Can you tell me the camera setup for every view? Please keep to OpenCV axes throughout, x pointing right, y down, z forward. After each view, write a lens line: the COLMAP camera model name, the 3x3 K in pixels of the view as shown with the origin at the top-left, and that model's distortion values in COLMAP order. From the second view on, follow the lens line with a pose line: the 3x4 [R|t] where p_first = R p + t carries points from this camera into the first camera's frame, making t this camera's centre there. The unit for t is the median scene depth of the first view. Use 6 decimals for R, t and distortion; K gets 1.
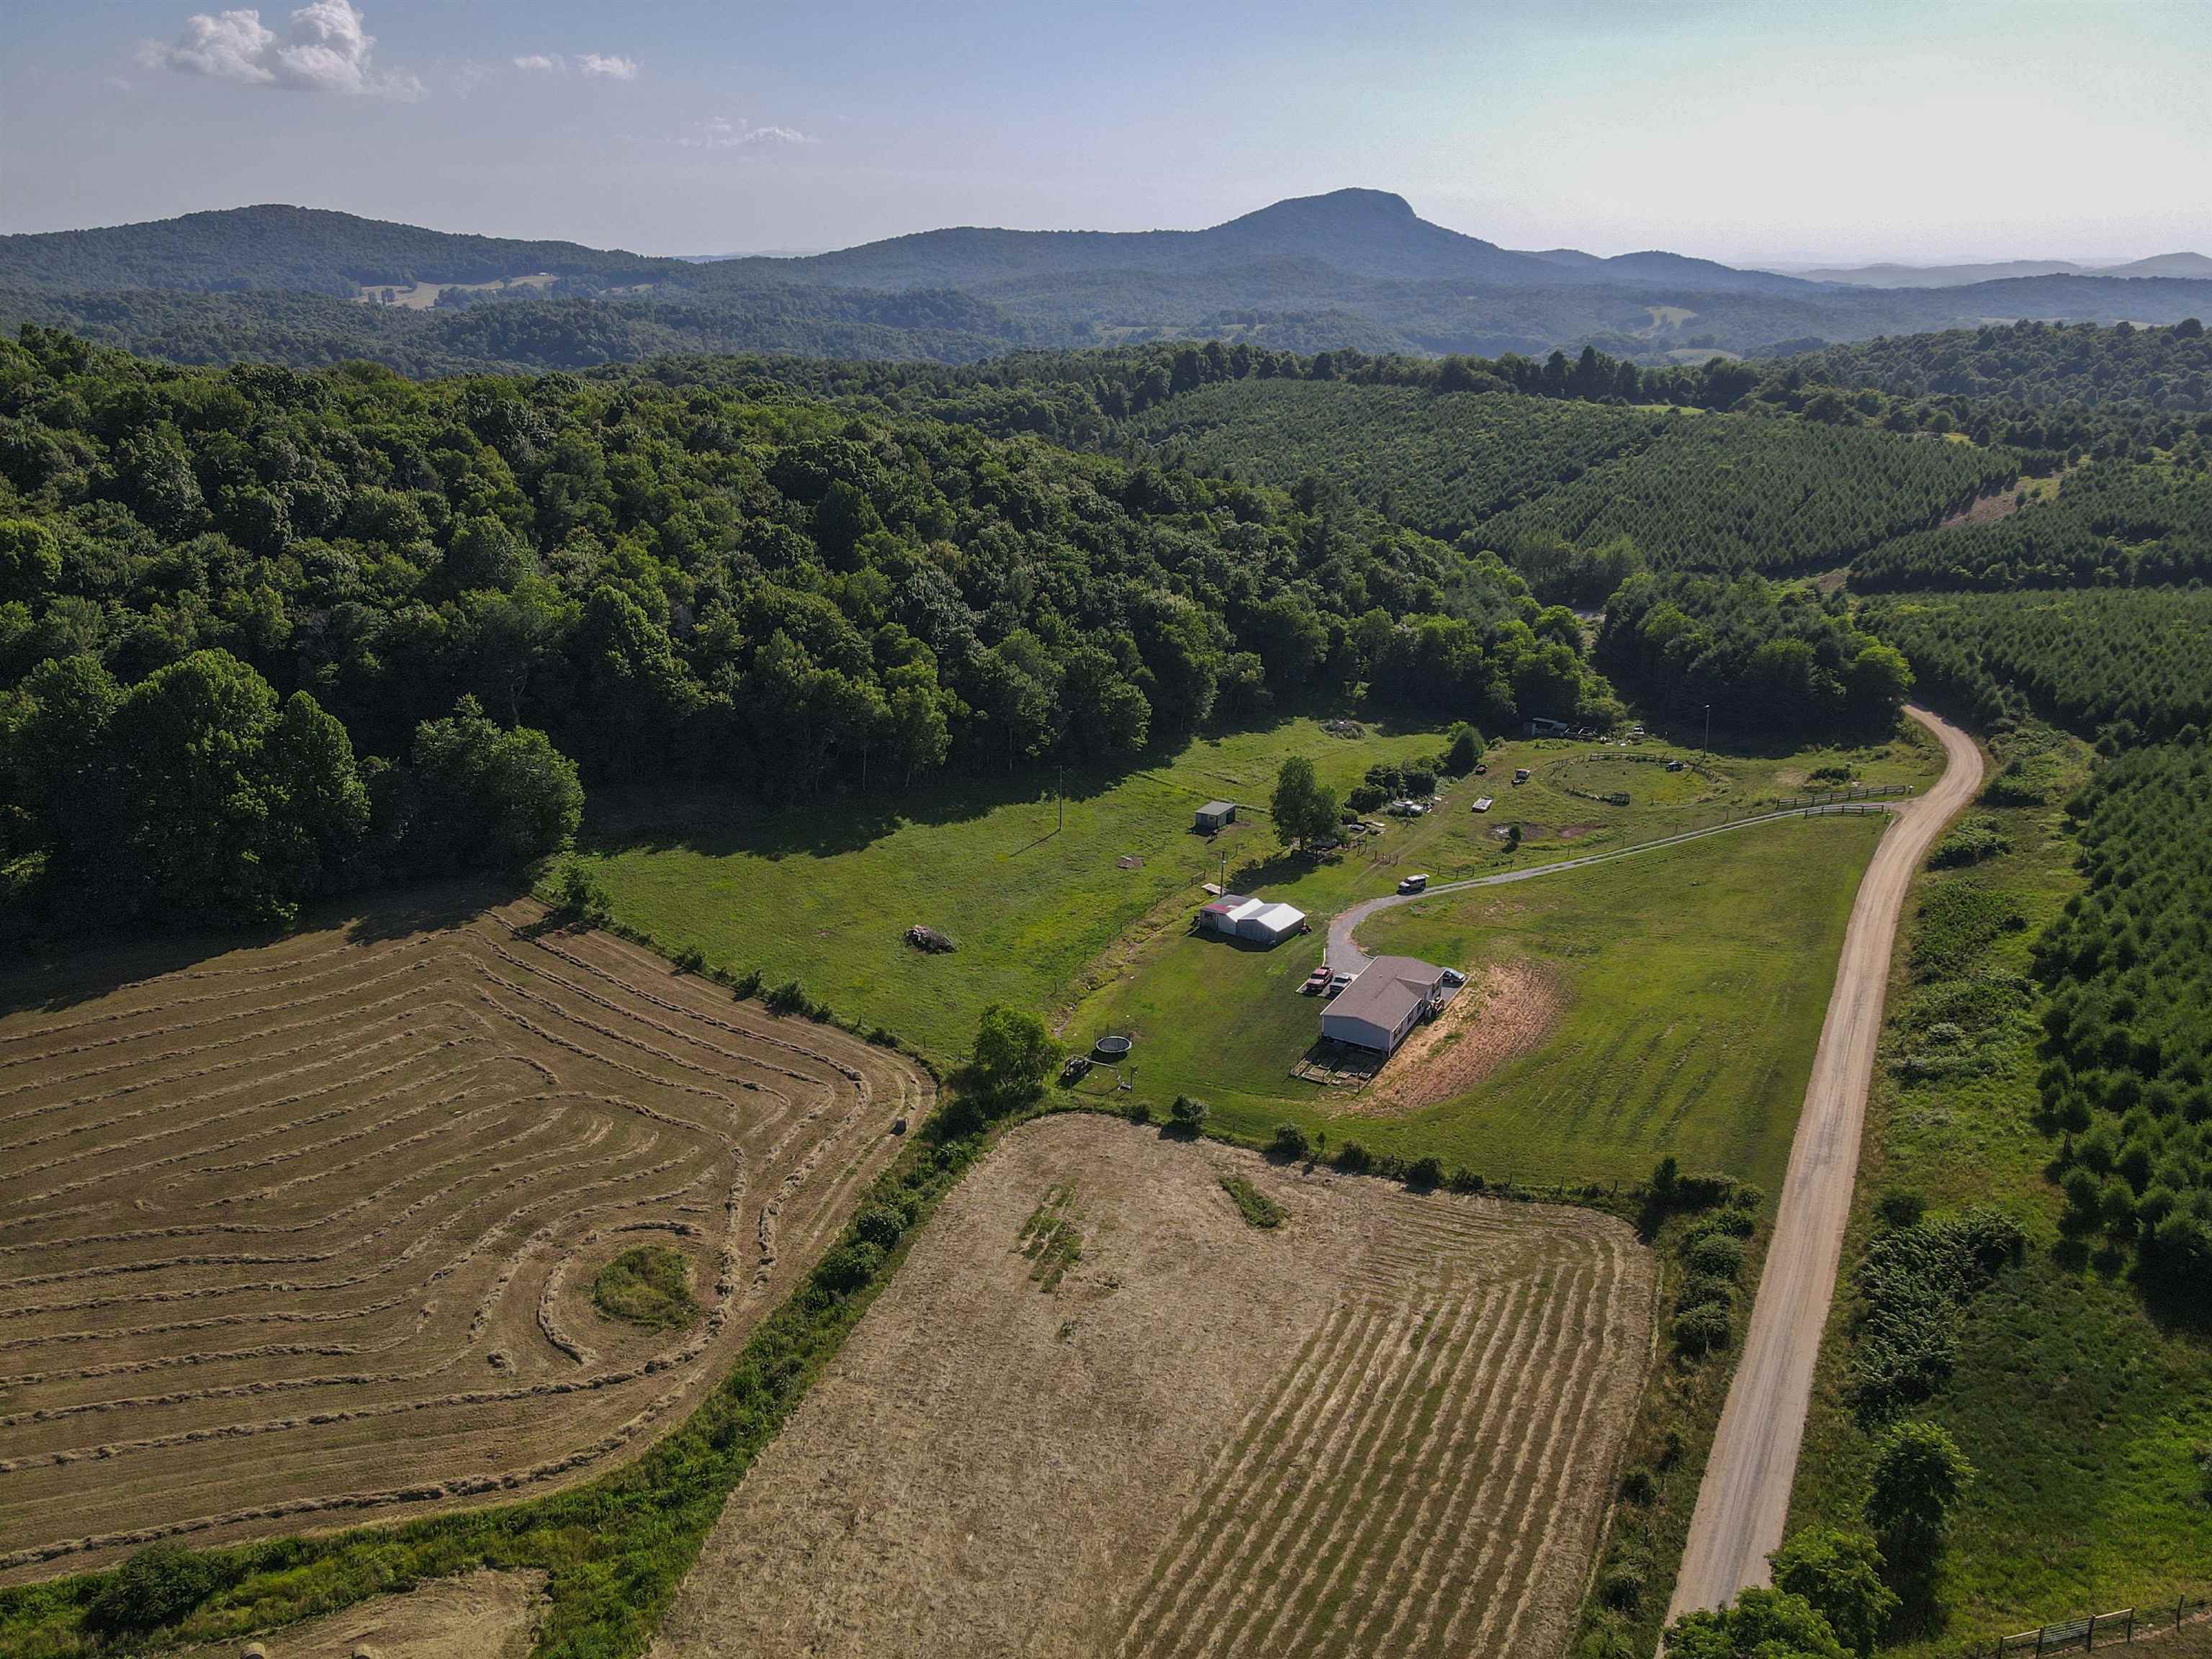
lens RADIAL K [[1621.2, 0, 1104.6], [0, 1621.2, 831.6], [0, 0, 1]] dist [0.003874, 0.024143]
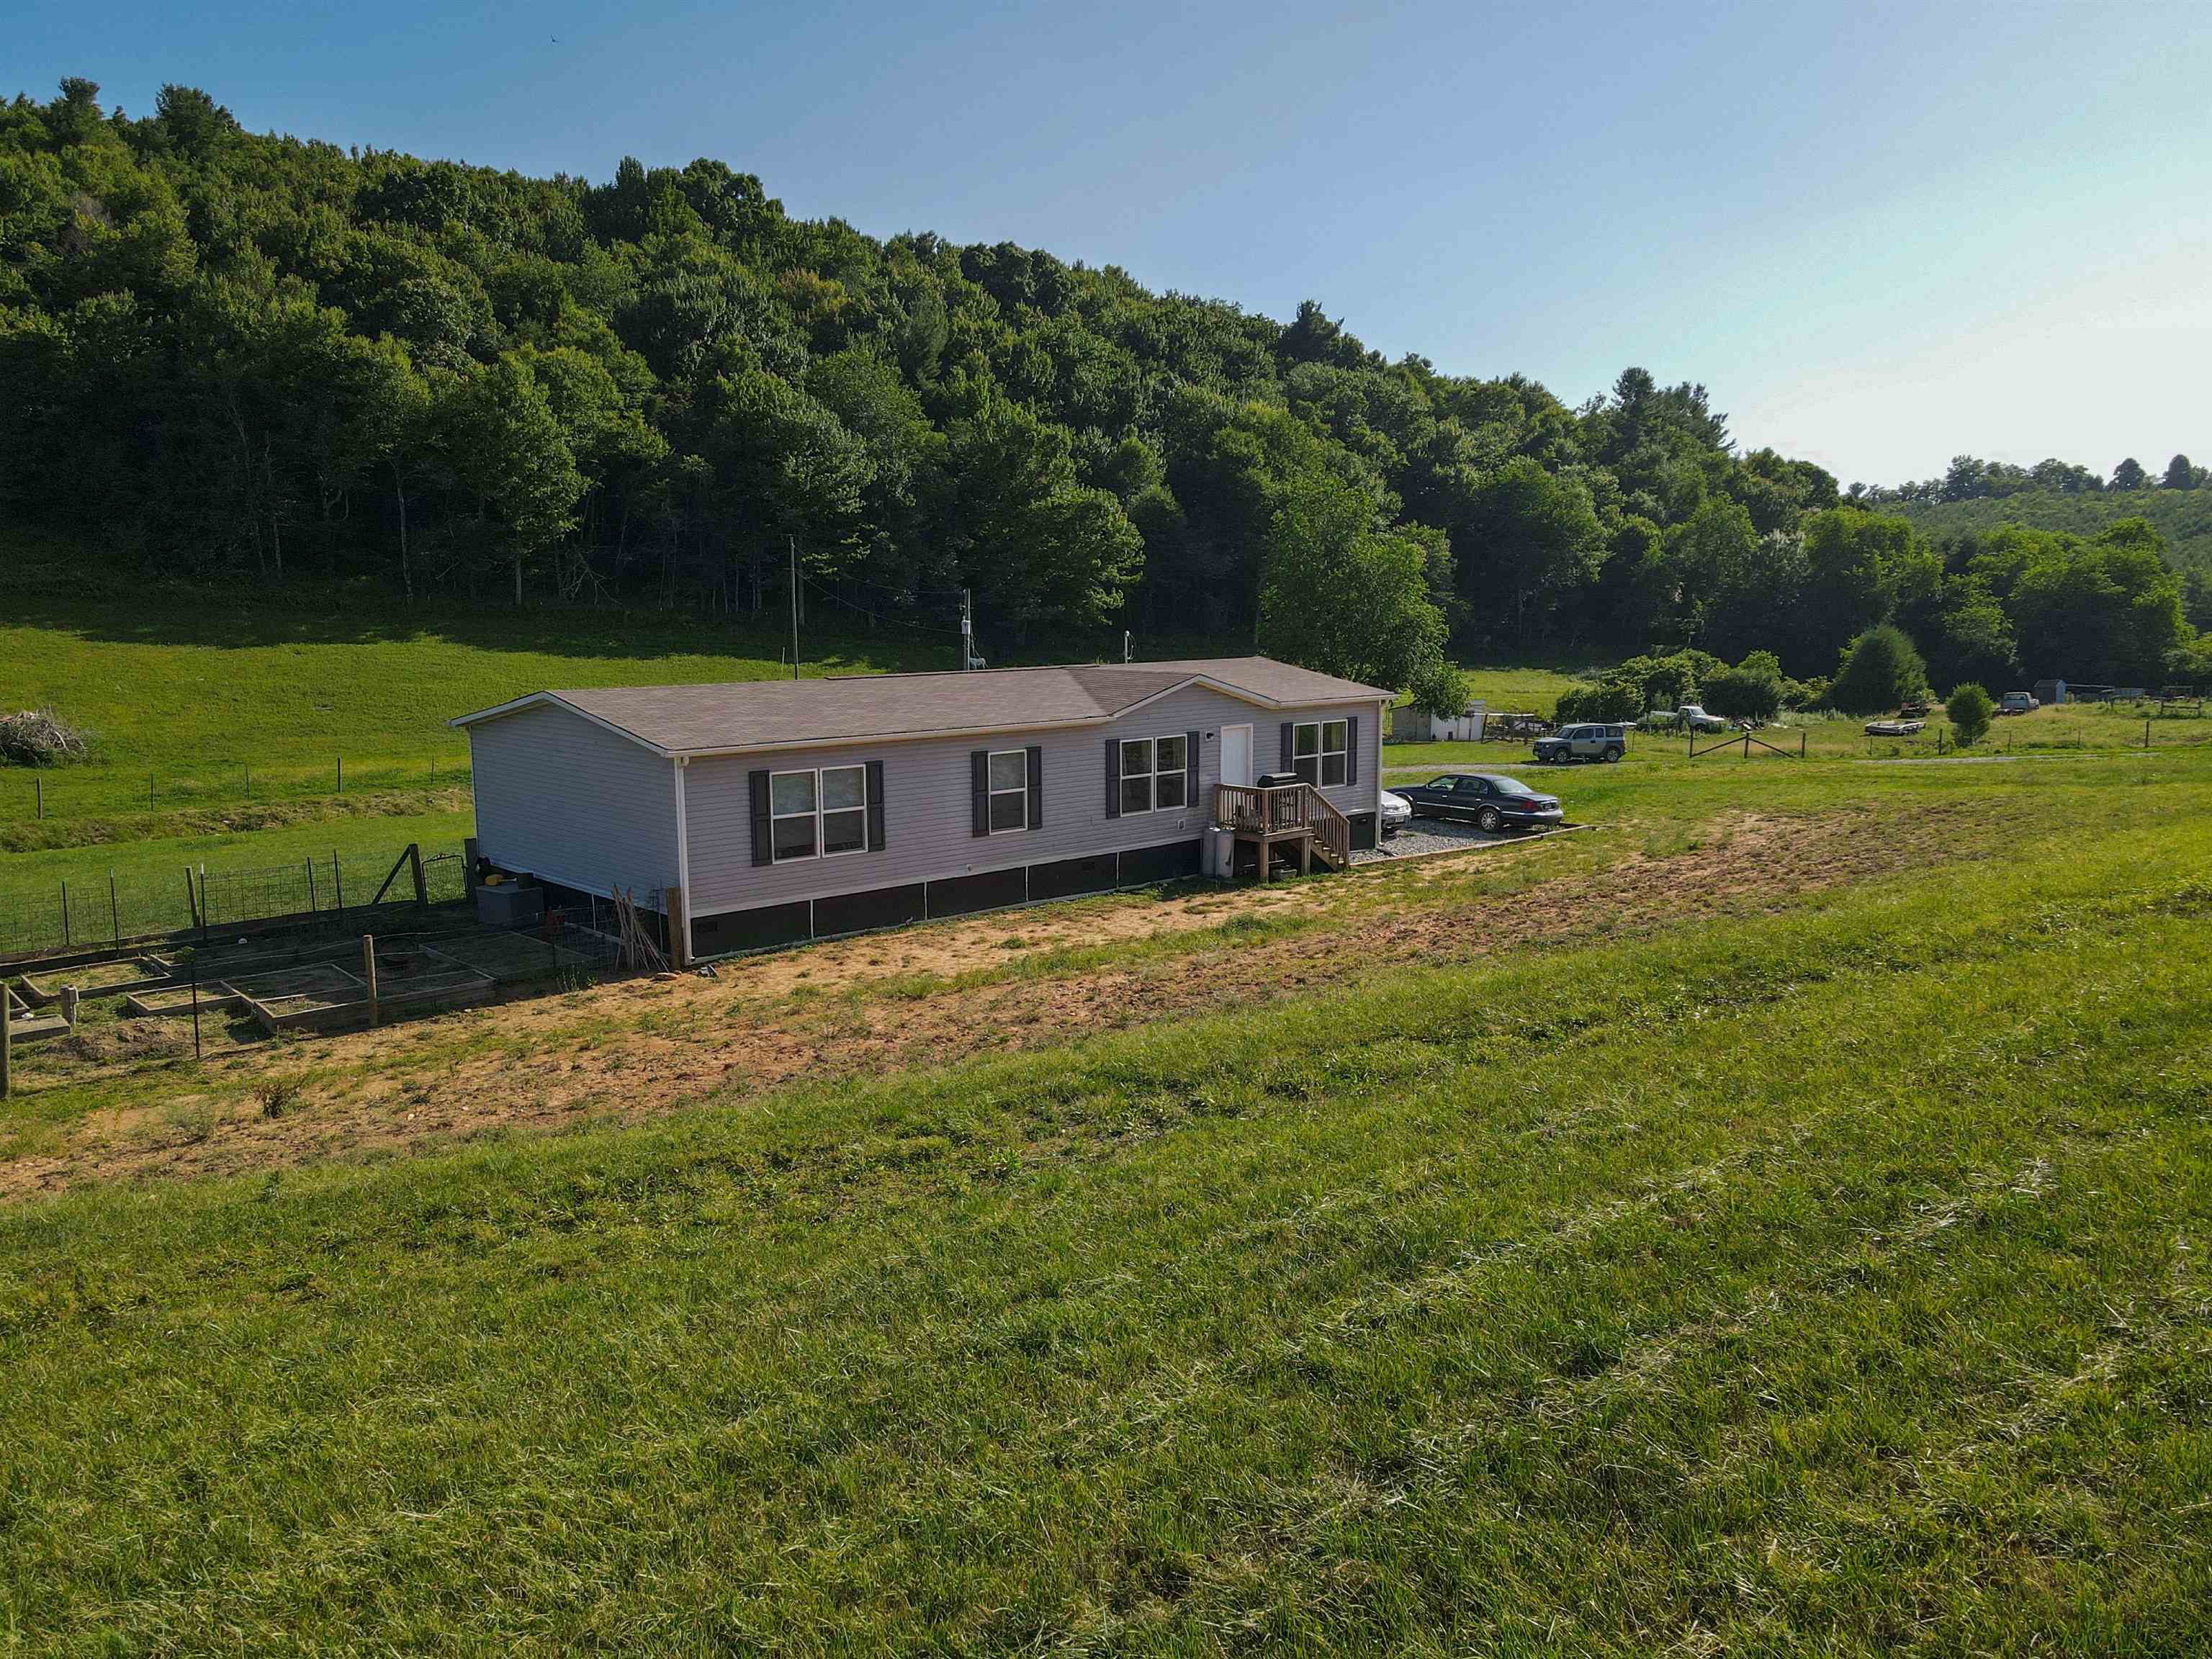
lens RADIAL K [[1621.2, 0, 1107.4], [0, 1621.2, 820.2], [0, 0, 1]] dist [0.003874, 0.024143]
pose [[0.954290, 0.029528, -0.297421, 0.174797], [-0.089725, 0.977512, -0.190839, 0.103689], [0.285098, 0.208802, 0.935479, 0.598856]]
